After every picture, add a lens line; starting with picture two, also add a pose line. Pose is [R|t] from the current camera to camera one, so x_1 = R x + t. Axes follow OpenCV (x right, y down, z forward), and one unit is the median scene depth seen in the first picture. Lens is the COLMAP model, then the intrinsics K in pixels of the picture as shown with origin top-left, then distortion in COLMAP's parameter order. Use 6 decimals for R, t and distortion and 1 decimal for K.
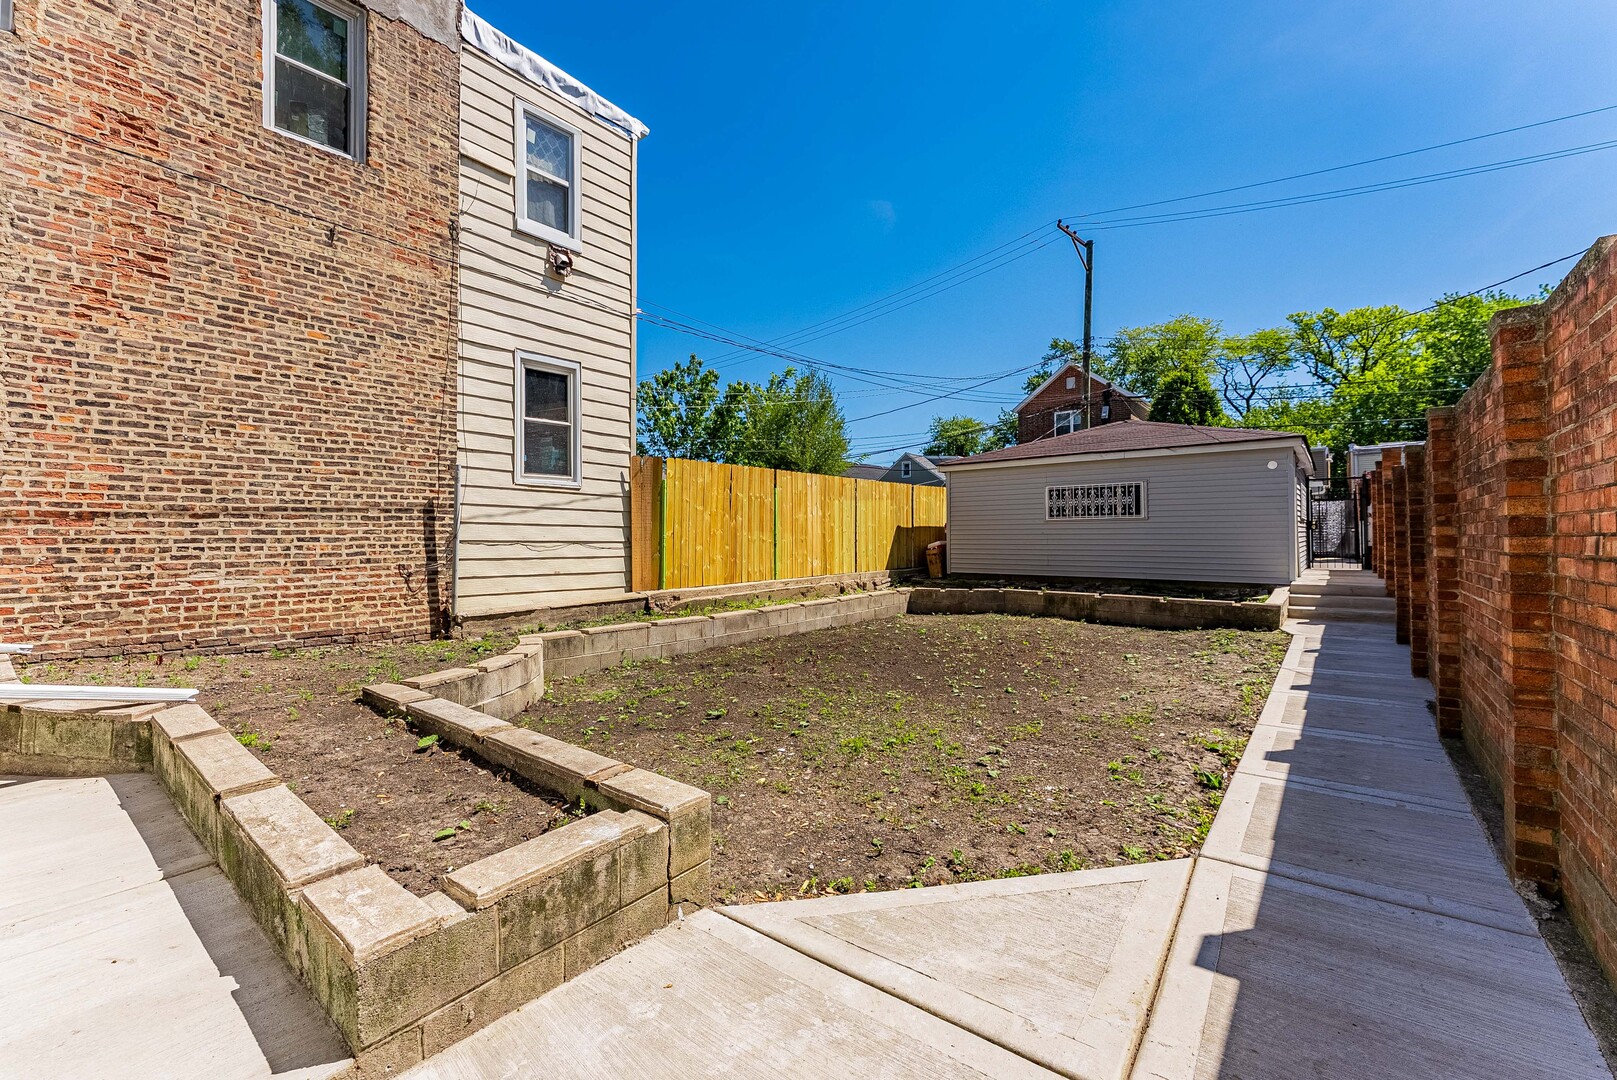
lens RADIAL K [[669.1, 0, 806.1], [0, 669.1, 527.4], [0, 0, 1]] dist [0.000815, -0.000050]
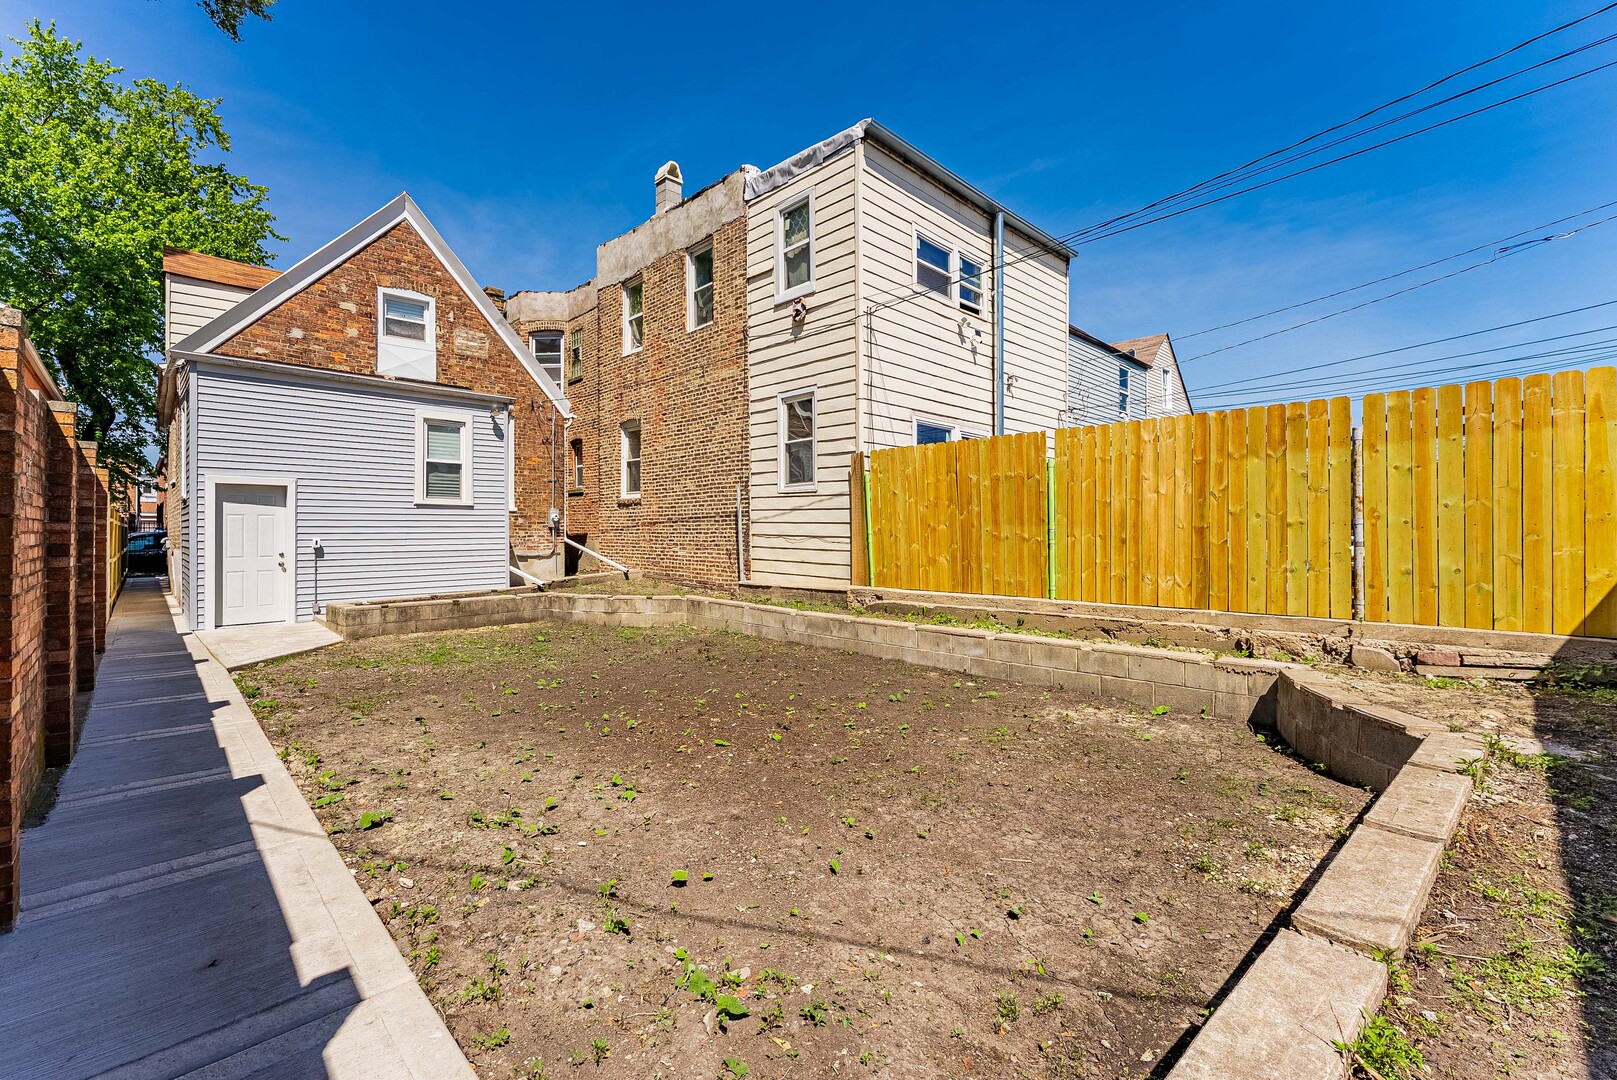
lens RADIAL K [[669.1, 0, 806.4], [0, 669.1, 540.0], [0, 0, 1]] dist [0.000815, -0.000050]
pose [[-0.118199, 0.011518, -0.992923, 0.894737], [0.010720, 0.999889, 0.010323, 0.016808], [0.992932, -0.009424, -0.118310, 1.194560]]
